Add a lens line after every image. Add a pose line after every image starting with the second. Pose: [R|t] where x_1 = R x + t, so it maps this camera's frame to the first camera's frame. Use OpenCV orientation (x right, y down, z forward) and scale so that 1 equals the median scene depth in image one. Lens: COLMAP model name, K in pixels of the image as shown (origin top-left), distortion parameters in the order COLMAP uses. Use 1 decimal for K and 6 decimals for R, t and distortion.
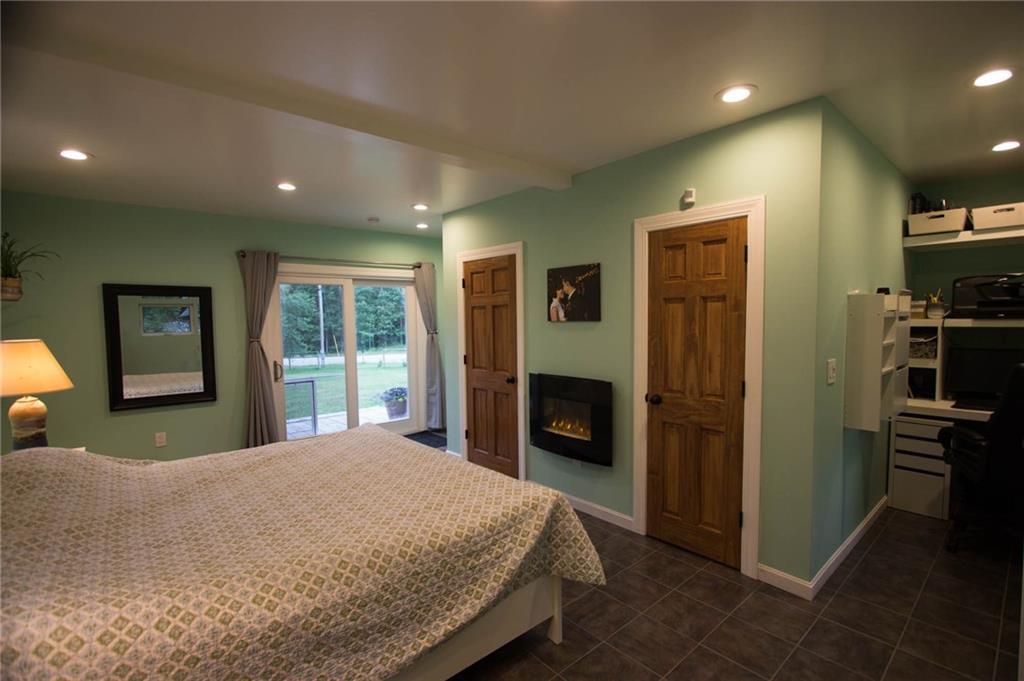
lens RADIAL K [[472.3, 0, 512.0], [0, 472.3, 345.2], [0, 0, 1]] dist [-0.016771, 0.000754]
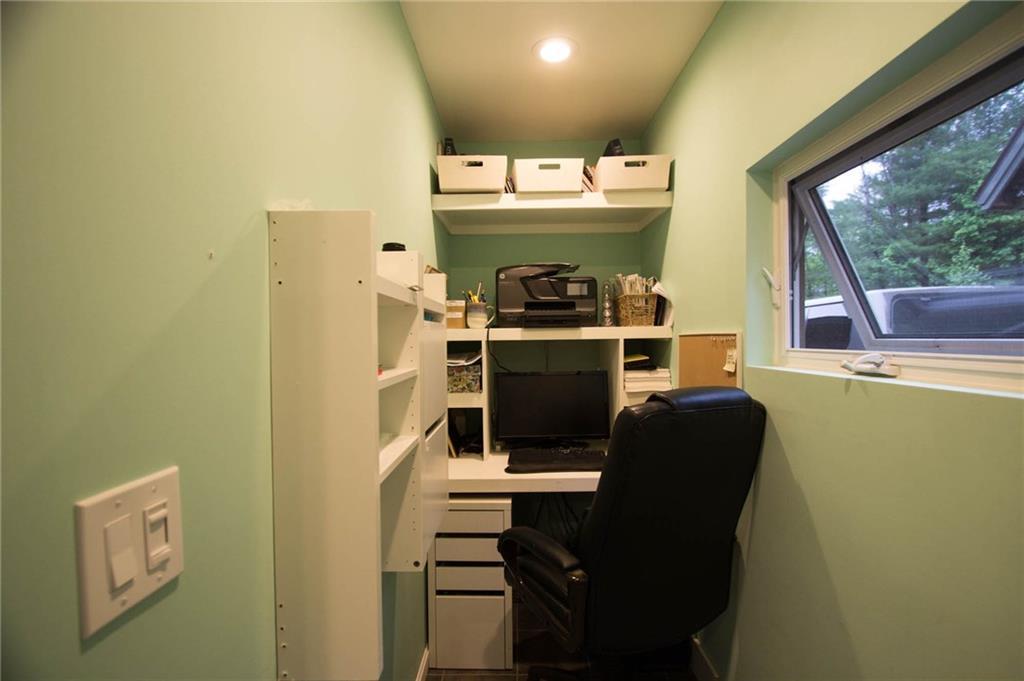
lens RADIAL K [[472.3, 0, 512.0], [0, 472.3, 345.2], [0, 0, 1]] dist [-0.016771, 0.000754]
pose [[0.666349, -0.005624, 0.745619, 0.452289], [0.046779, 0.998317, -0.034276, -0.009207], [-0.744171, 0.057719, 0.665491, 0.529133]]
